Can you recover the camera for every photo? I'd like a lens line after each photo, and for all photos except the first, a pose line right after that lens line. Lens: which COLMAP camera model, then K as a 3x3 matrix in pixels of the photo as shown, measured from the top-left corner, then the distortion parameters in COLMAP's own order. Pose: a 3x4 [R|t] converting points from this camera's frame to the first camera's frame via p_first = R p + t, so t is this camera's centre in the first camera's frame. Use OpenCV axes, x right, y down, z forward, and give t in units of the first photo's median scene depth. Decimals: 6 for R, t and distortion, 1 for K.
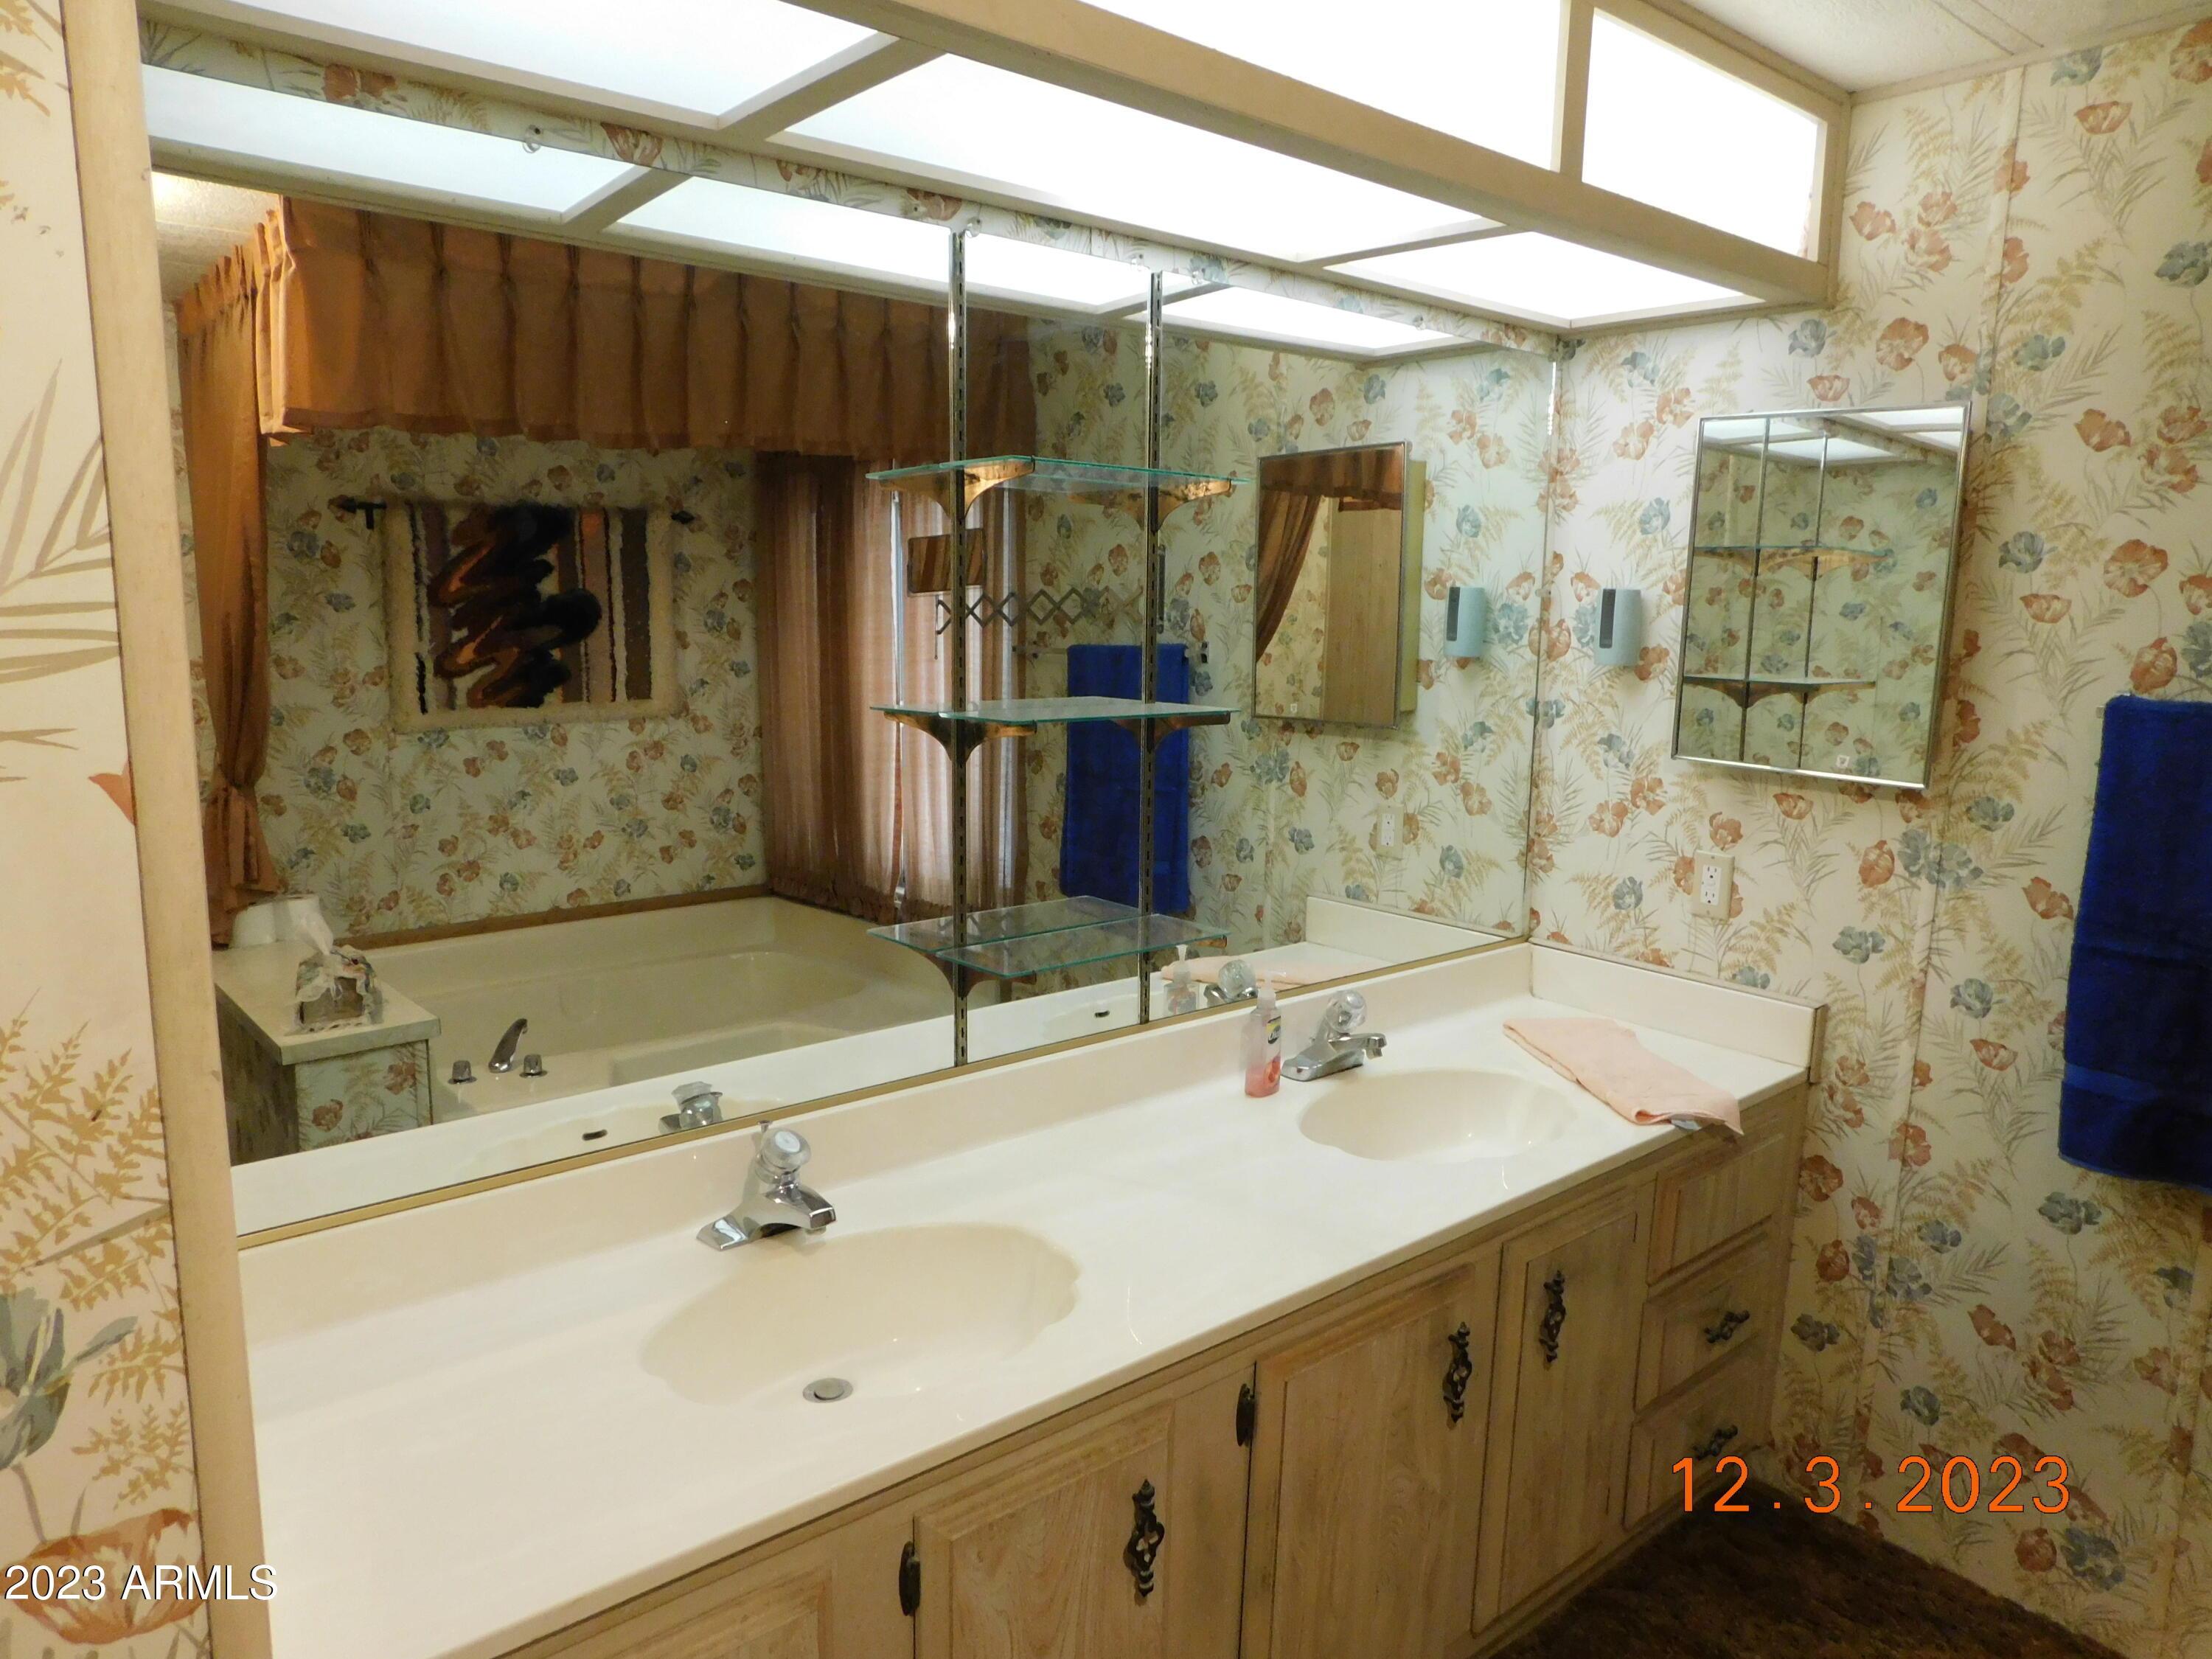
lens RADIAL K [[1482.9, 0, 1102.2], [0, 1482.9, 817.8], [0, 0, 1]] dist [-0.065953, 0.050918]
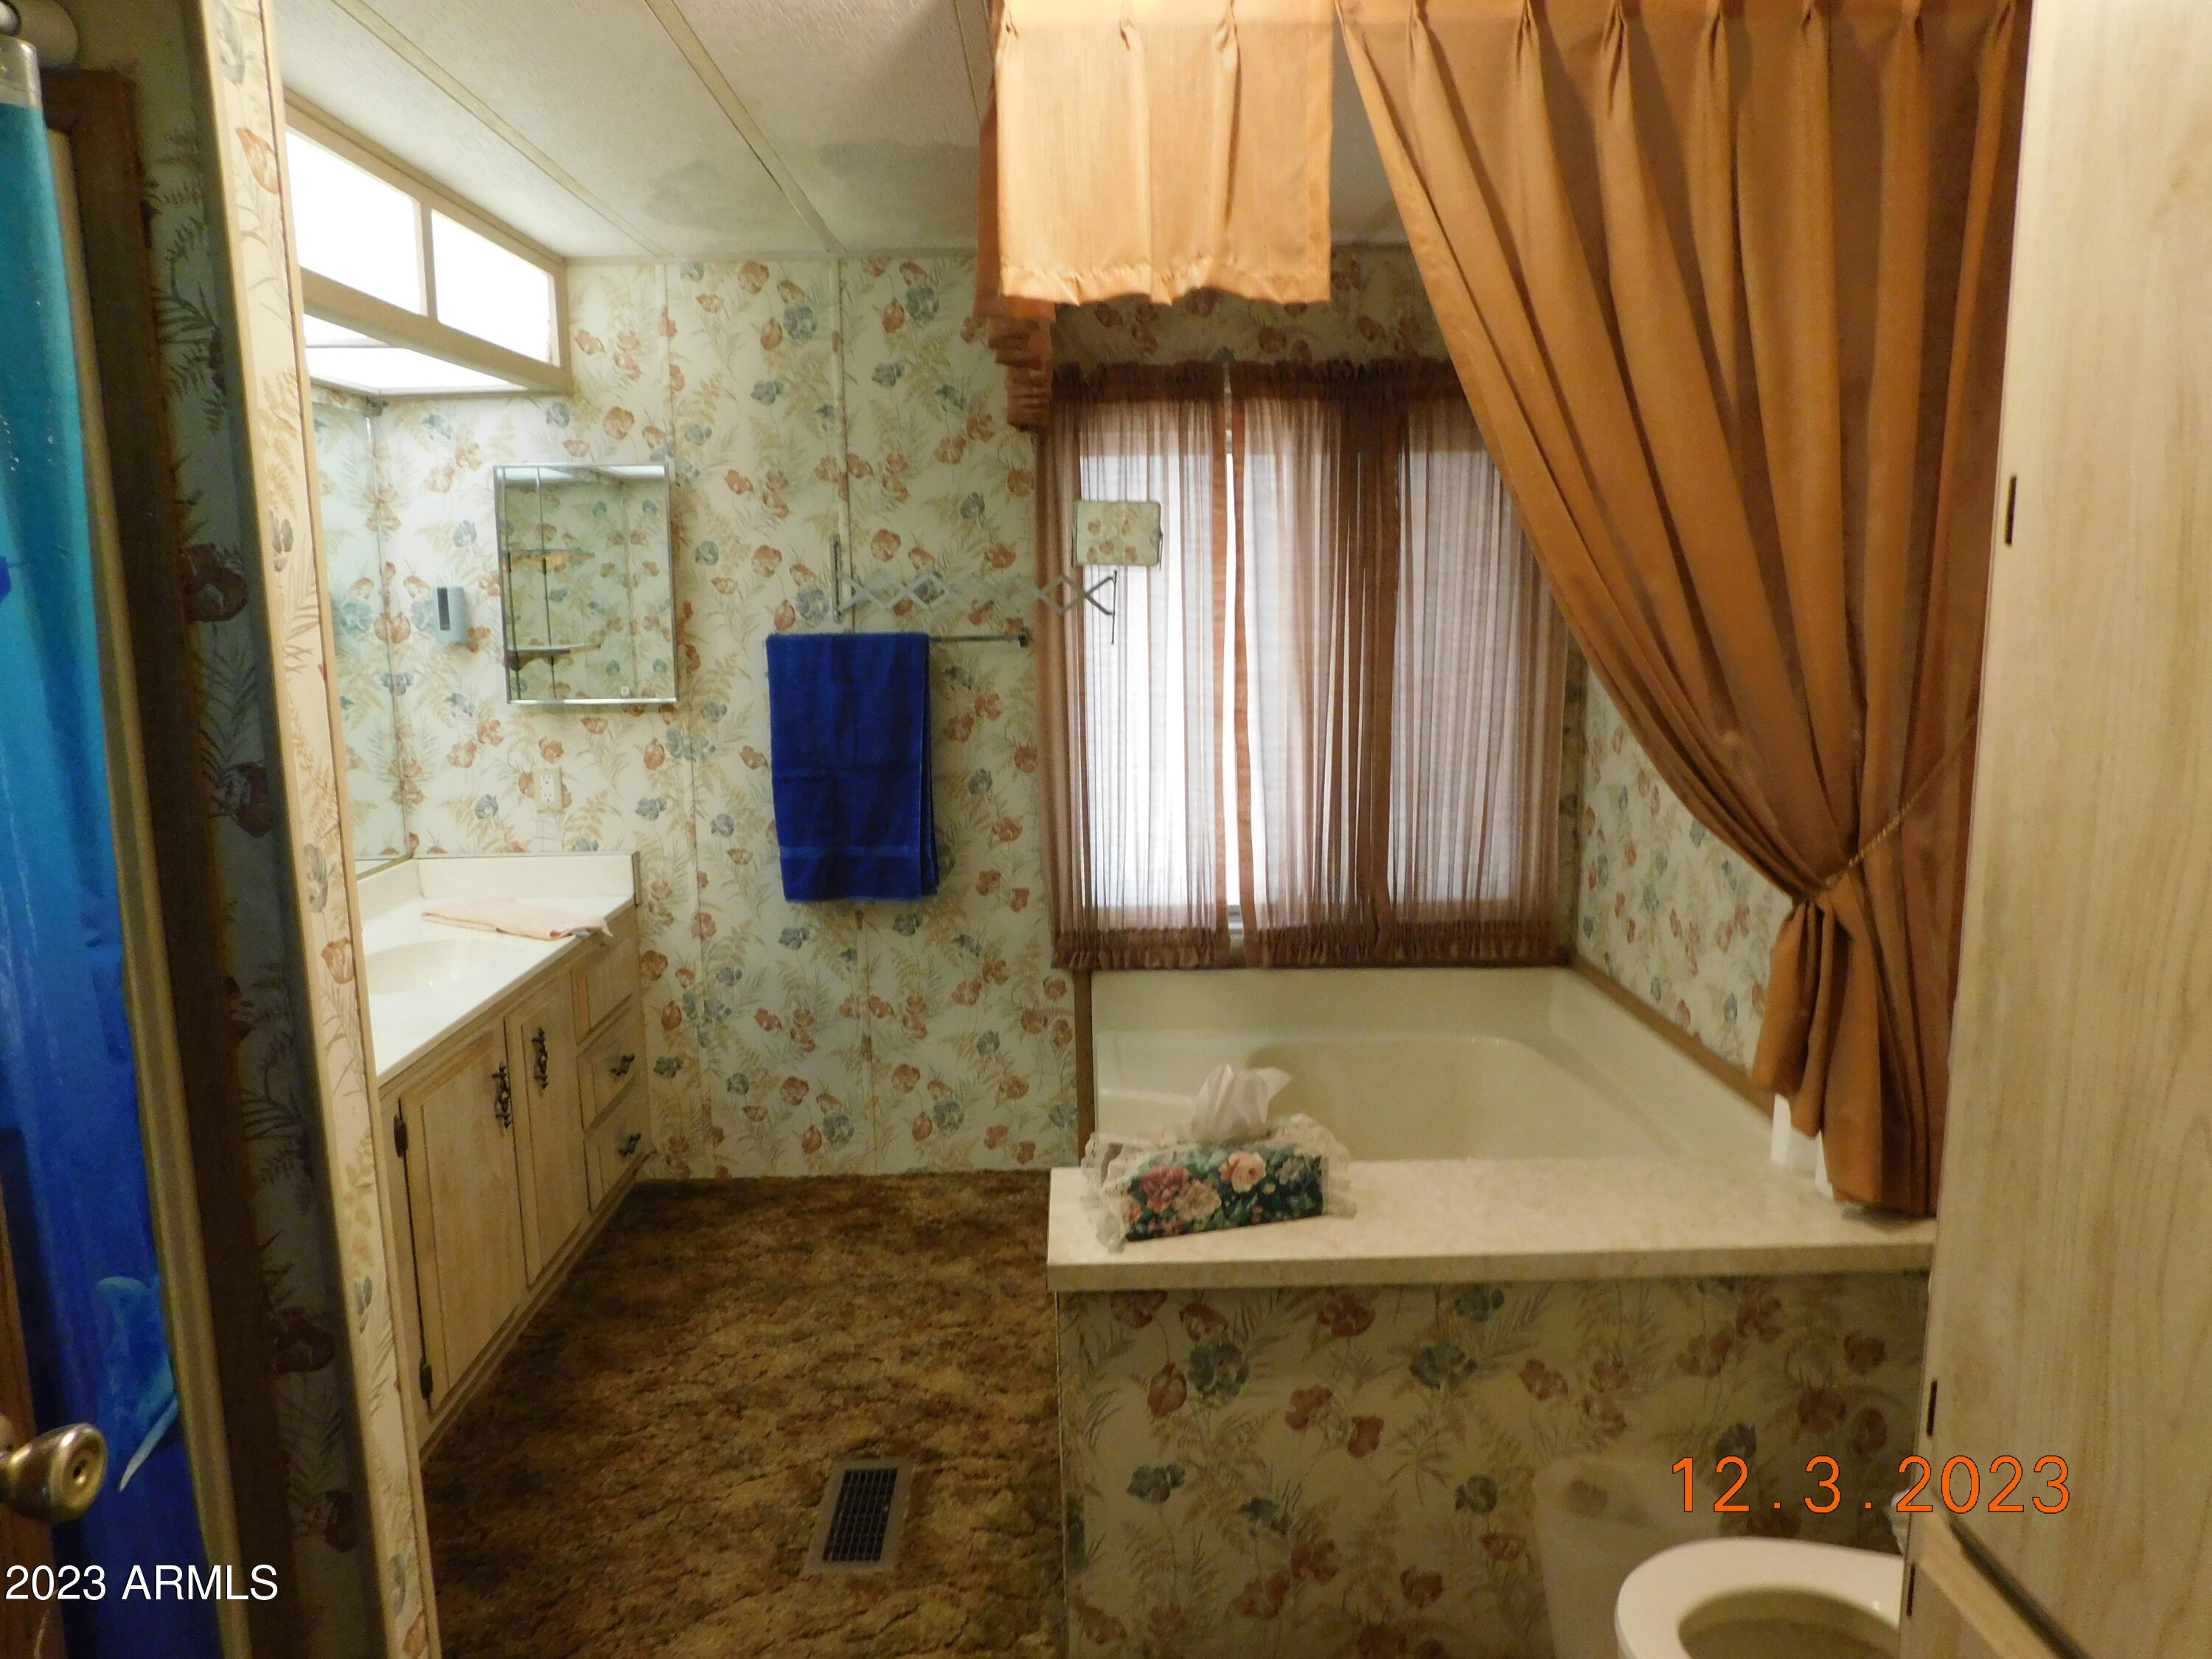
lens RADIAL K [[1482.9, 0, 1092.5], [0, 1482.9, 824.7], [0, 0, 1]] dist [-0.065953, 0.050918]
pose [[0.643802, -0.157698, 0.748766, -0.368224], [0.149271, 0.985617, 0.079236, 0.051924], [-0.750491, 0.060757, 0.658082, -0.393479]]
